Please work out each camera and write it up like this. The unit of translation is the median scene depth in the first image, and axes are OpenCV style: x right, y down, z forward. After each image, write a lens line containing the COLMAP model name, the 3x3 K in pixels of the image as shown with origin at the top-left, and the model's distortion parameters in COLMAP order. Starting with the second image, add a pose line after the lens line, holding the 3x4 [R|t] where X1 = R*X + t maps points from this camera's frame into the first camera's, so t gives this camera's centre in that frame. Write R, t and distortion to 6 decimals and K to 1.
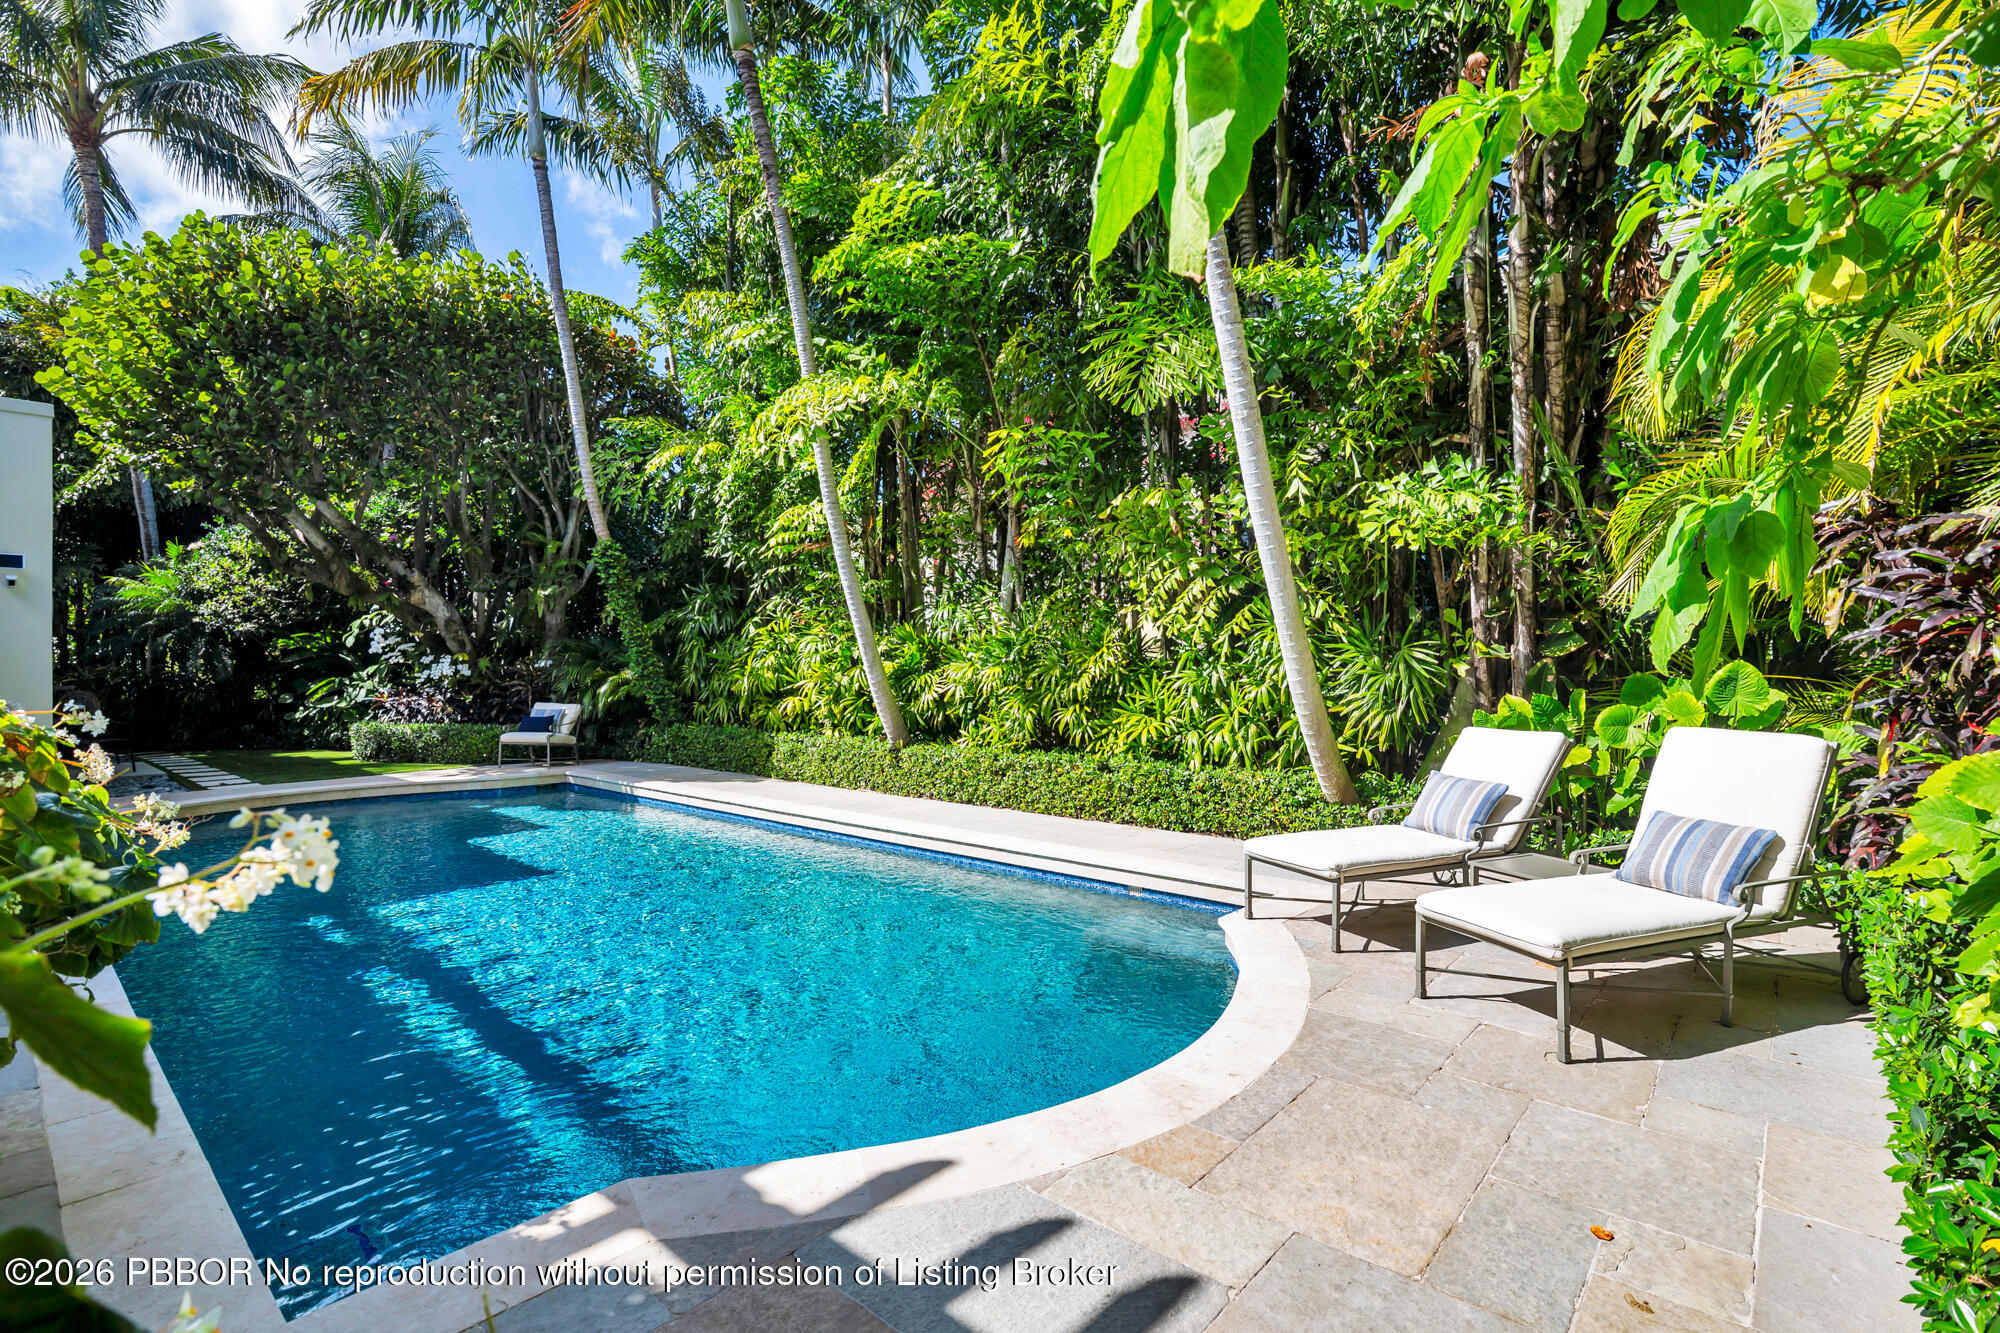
lens RADIAL K [[917.8, 0, 1000.5], [0, 917.8, 671.6], [0, 0, 1]] dist [0.000239, 0.000157]
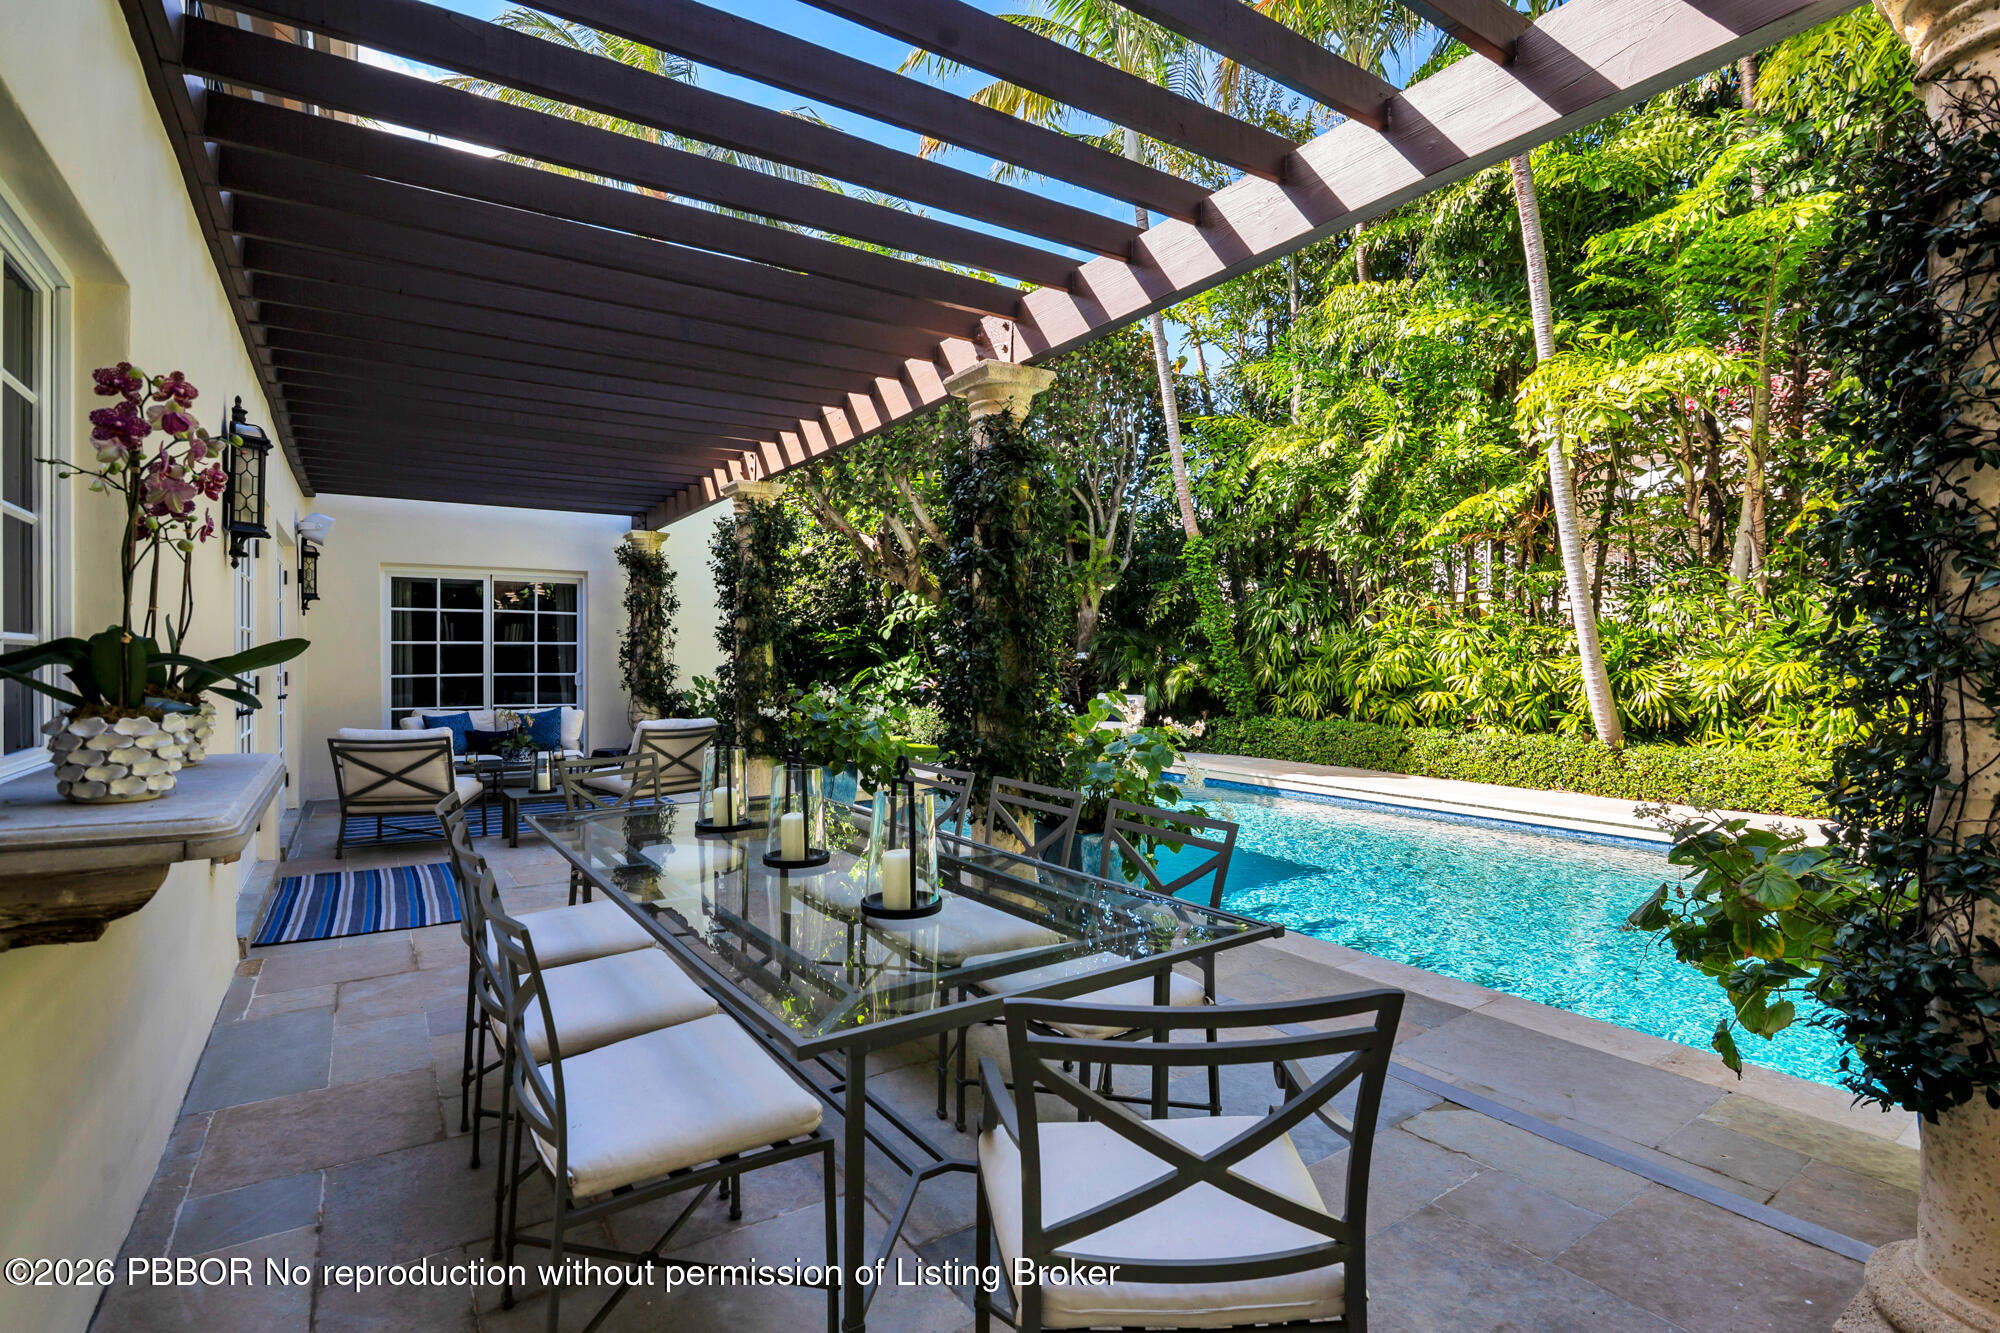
lens RADIAL K [[917.8, 0, 1003.4], [0, 917.8, 666.3], [0, 0, 1]] dist [0.000239, 0.000157]
pose [[0.971934, 0.006428, -0.235166, -0.451178], [-0.005194, 0.999969, 0.005869, -0.002985], [0.235196, -0.004483, 0.971938, -0.056146]]
